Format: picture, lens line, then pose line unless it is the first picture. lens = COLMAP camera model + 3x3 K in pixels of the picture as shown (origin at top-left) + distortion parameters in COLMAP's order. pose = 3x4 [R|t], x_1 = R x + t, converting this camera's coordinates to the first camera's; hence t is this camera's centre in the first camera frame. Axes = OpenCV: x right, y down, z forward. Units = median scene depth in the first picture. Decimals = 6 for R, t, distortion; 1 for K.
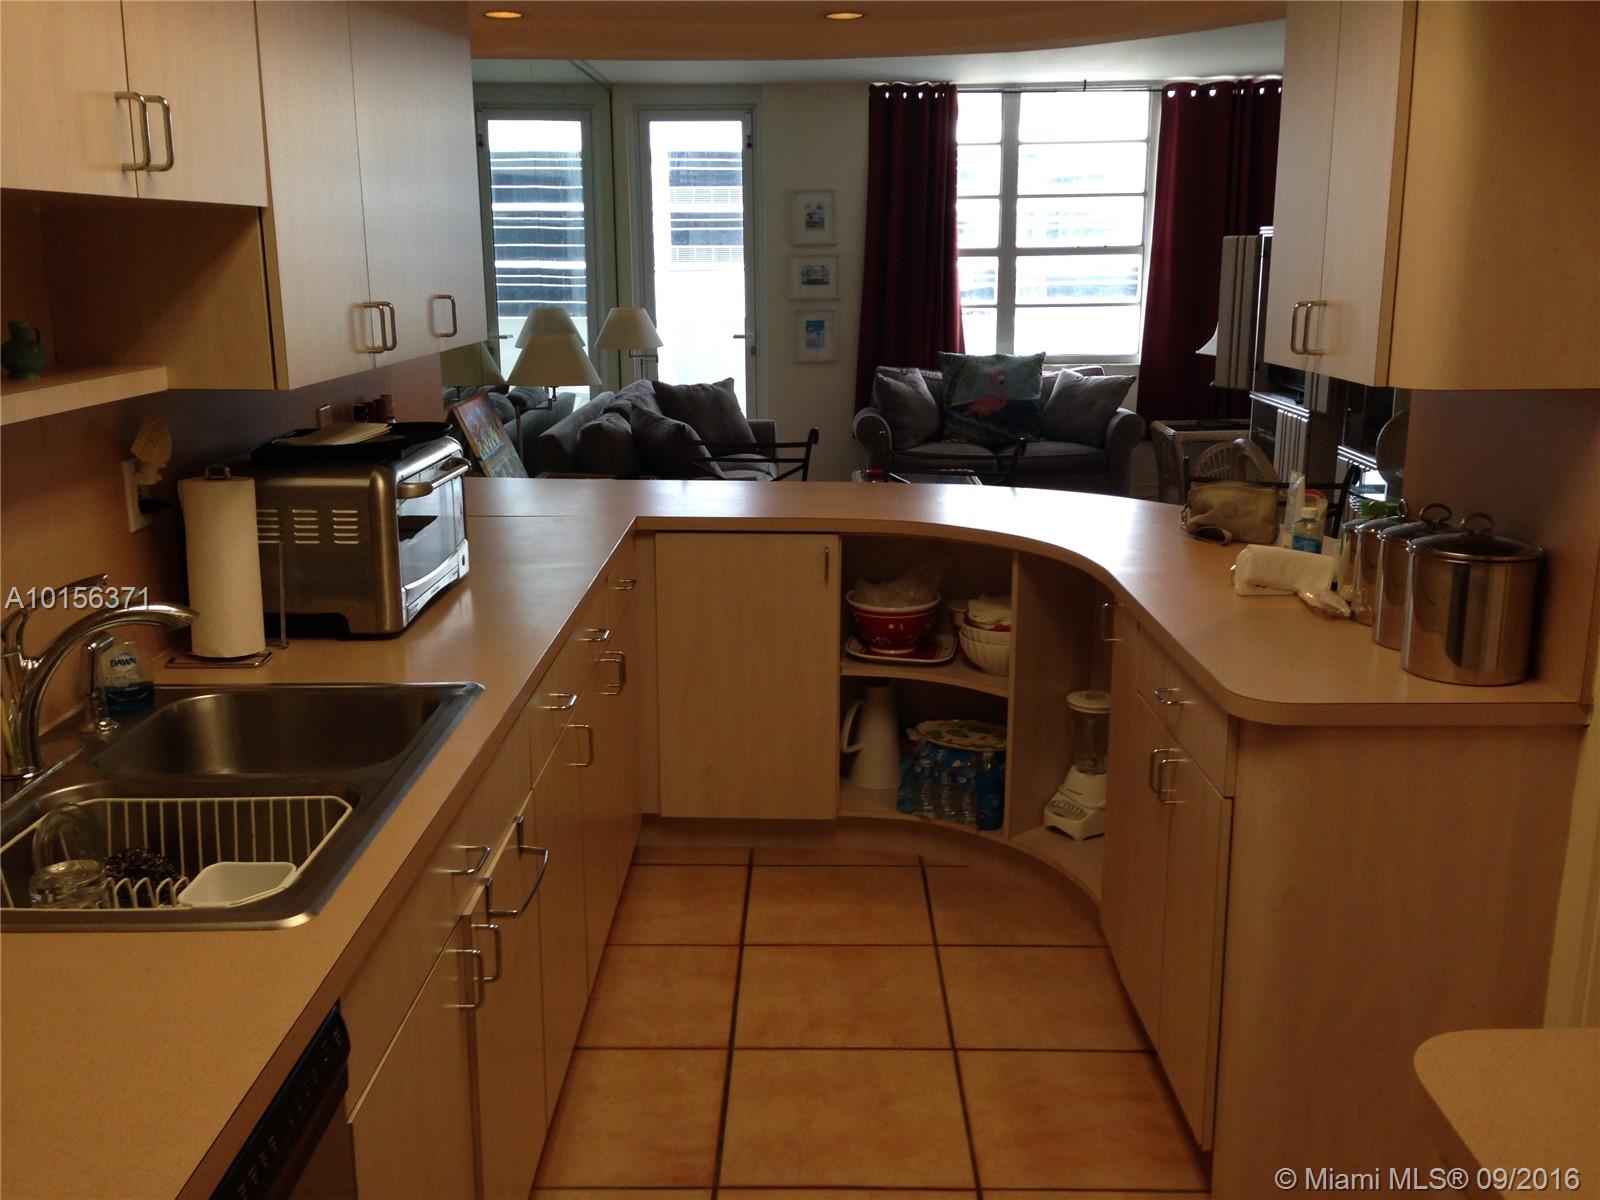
lens RADIAL K [[1486.0, 0, 800.0], [0, 1486.0, 600.0], [0, 0, 1]] dist [0.141703, -0.247022]
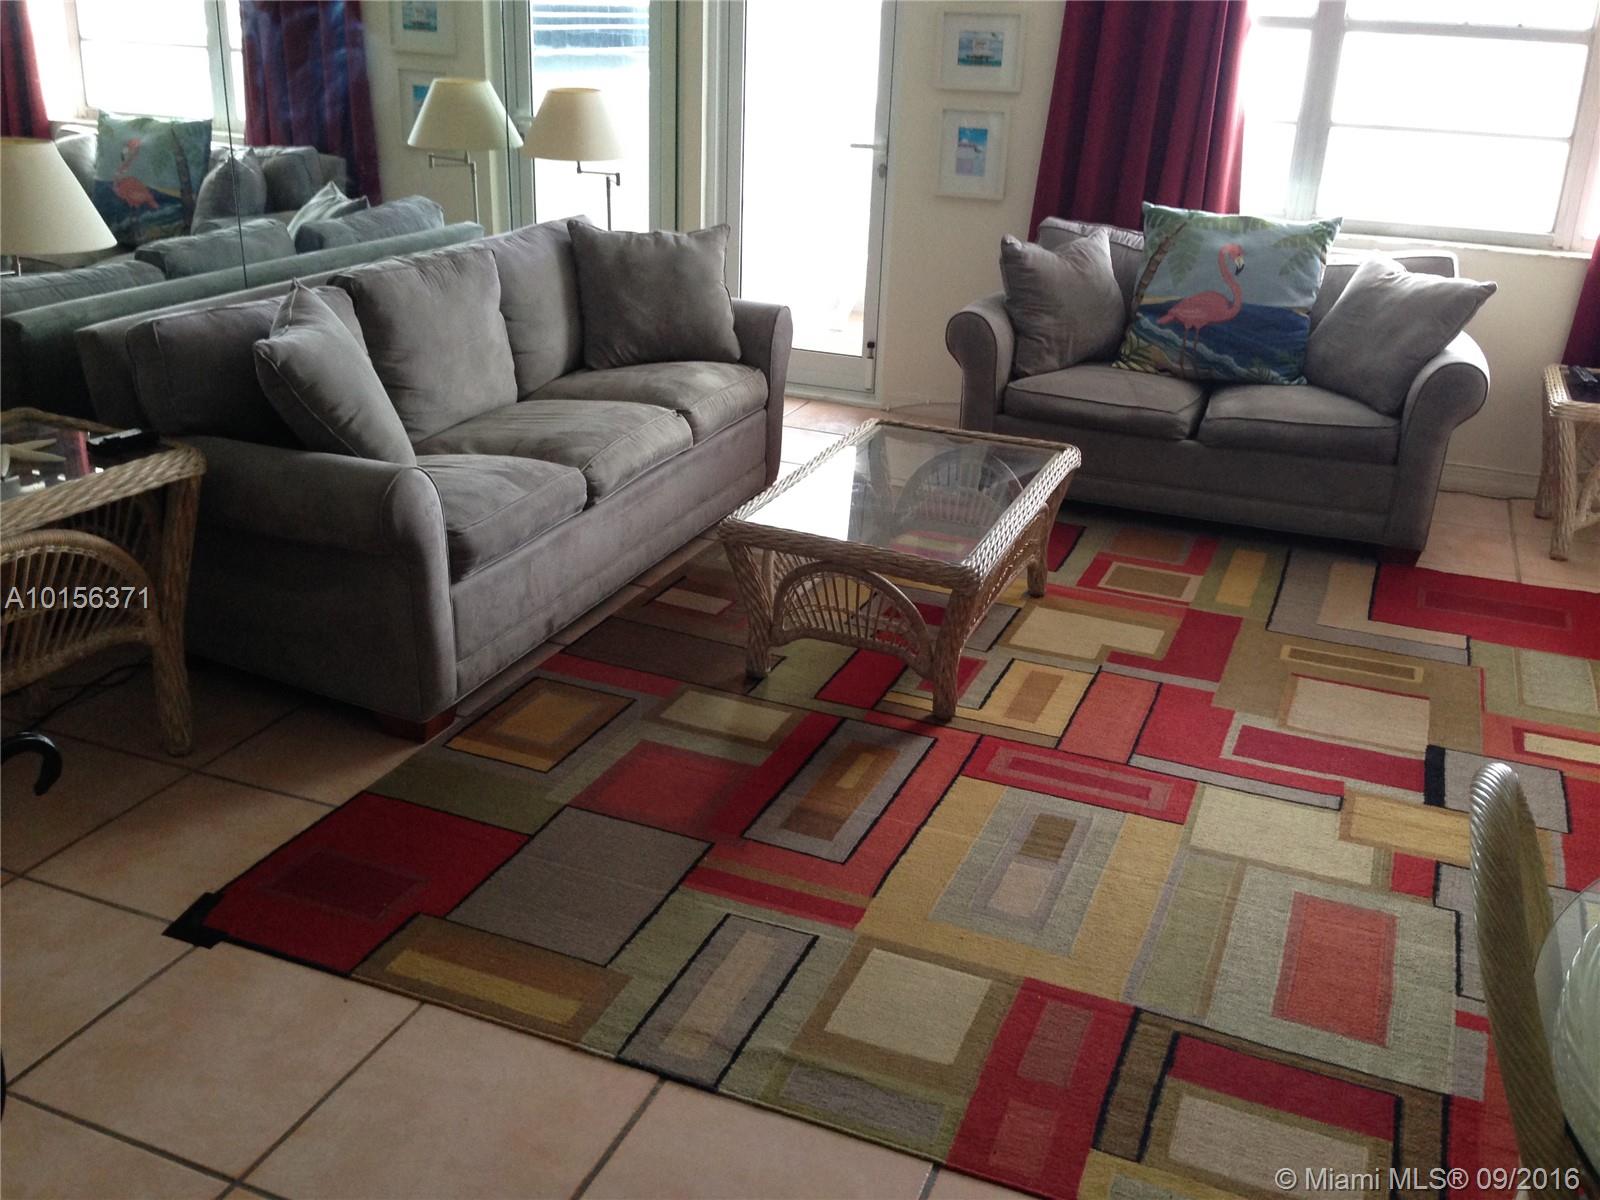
lens RADIAL K [[1486.0, 0, 800.0], [0, 1486.0, 600.0], [0, 0, 1]] dist [0.141703, -0.247022]
pose [[0.924388, 0.177087, -0.337857, 0.194088], [-0.125052, 0.977446, 0.170181, -0.100777], [0.360373, -0.115064, 0.925684, 0.412703]]
